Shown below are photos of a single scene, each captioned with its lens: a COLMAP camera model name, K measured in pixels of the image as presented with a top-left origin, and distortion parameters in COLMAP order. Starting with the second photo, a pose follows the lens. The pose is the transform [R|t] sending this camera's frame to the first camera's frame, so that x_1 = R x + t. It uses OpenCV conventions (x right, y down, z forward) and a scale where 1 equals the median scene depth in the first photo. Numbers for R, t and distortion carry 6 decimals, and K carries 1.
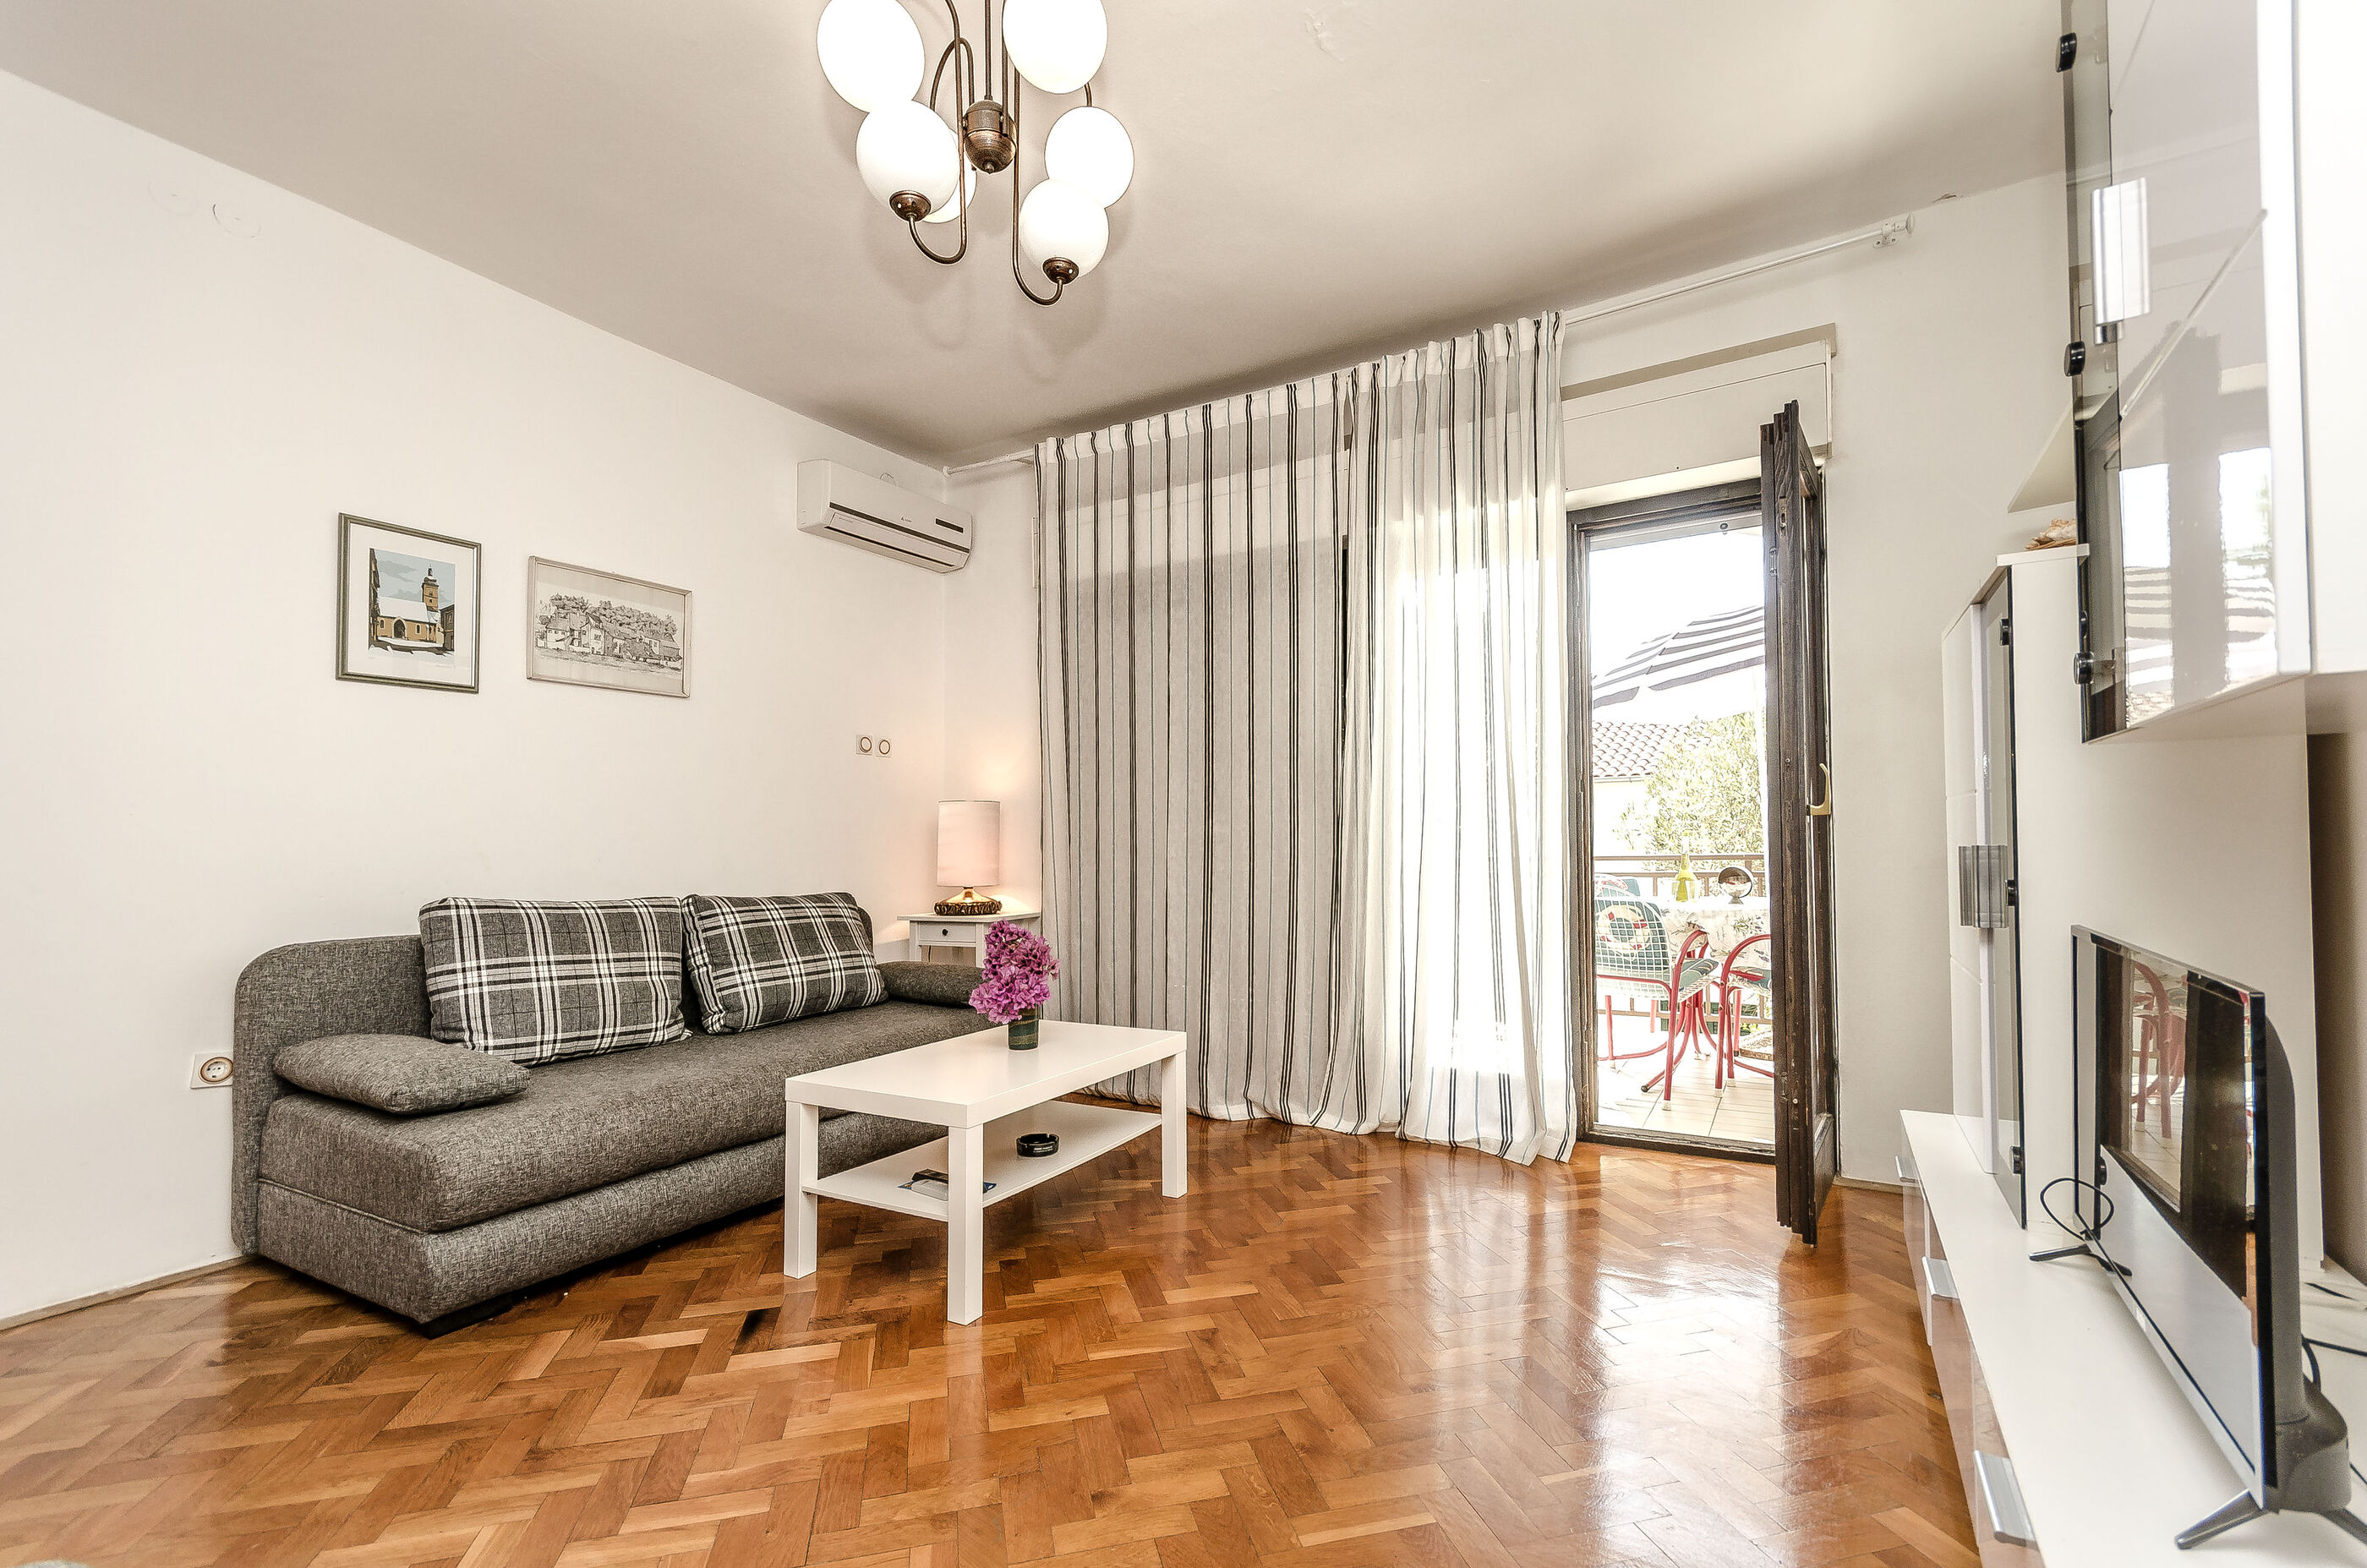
lens RADIAL K [[1083.8, 0, 1224.2], [0, 1083.8, 782.6], [0, 0, 1]] dist [0.021759, 0.000288]
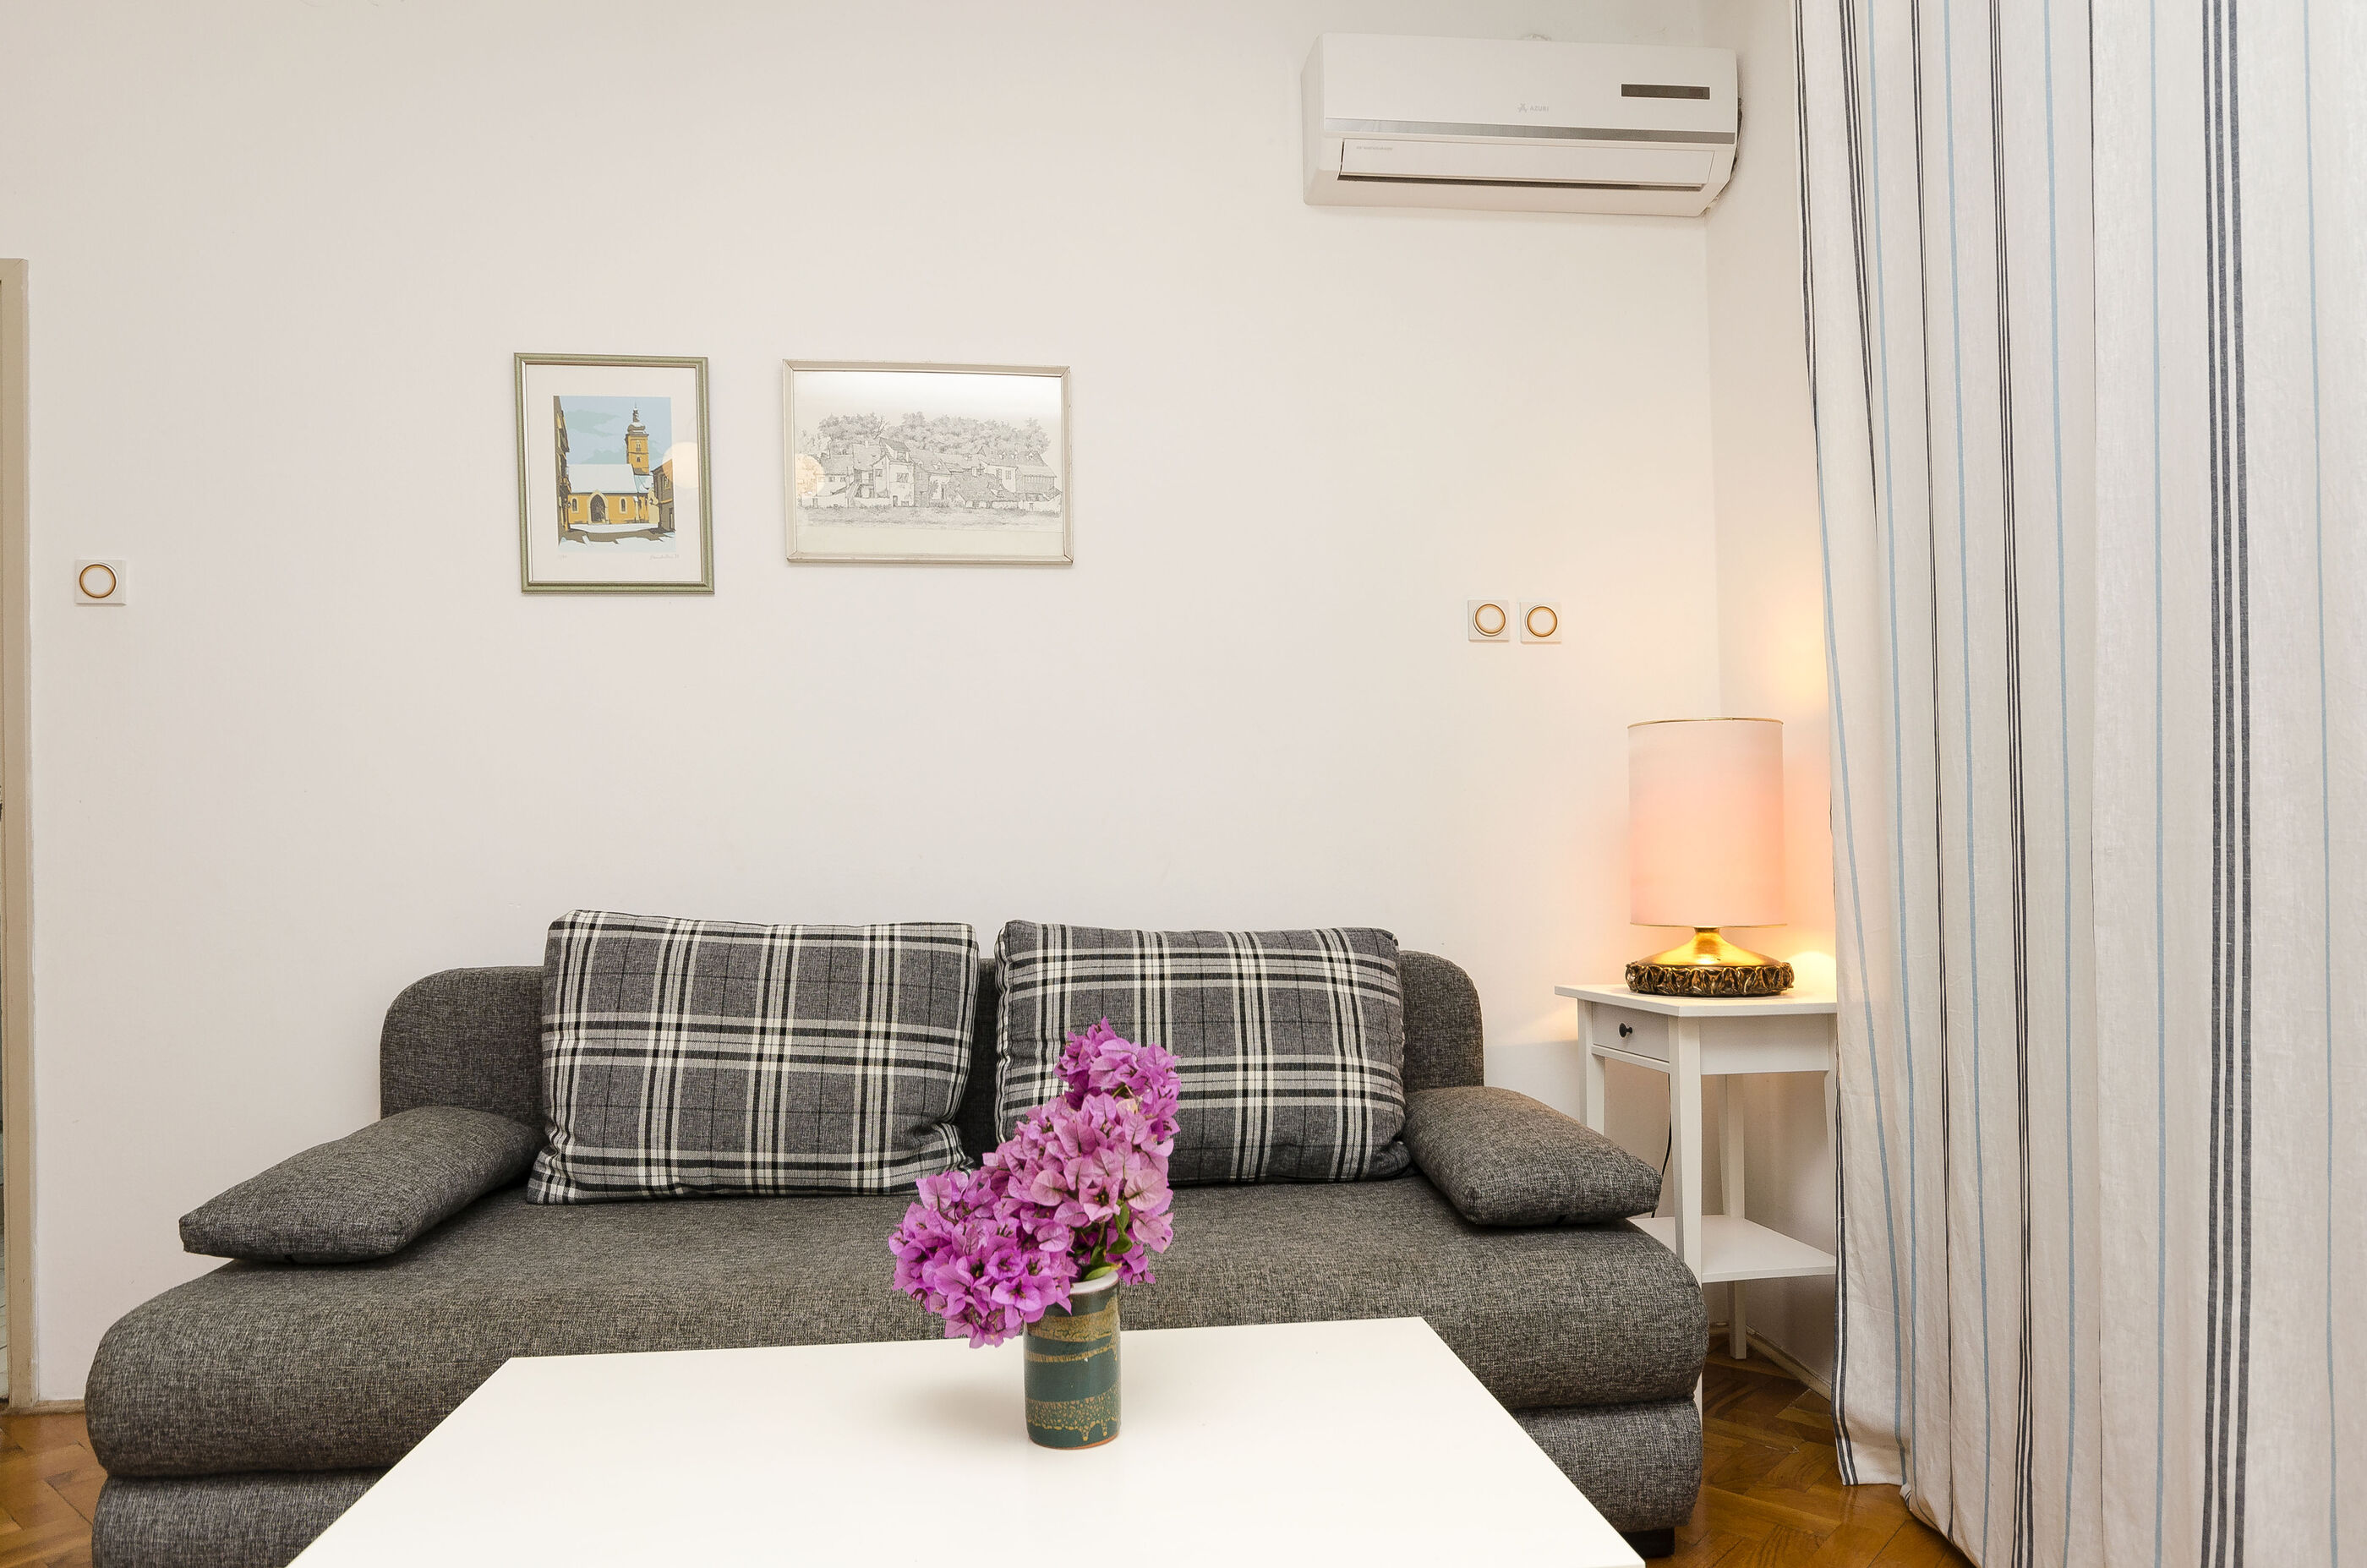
lens RADIAL K [[1433.7, 0, 1183.0], [0, 1433.7, 839.6], [0, 0, 1]] dist [-0.007634, -0.001376]
pose [[0.553238, -0.017064, -0.832849, 0.161006], [0.049701, 0.998685, 0.012552, 0.064558], [0.831540, -0.048338, 0.553358, 0.754376]]
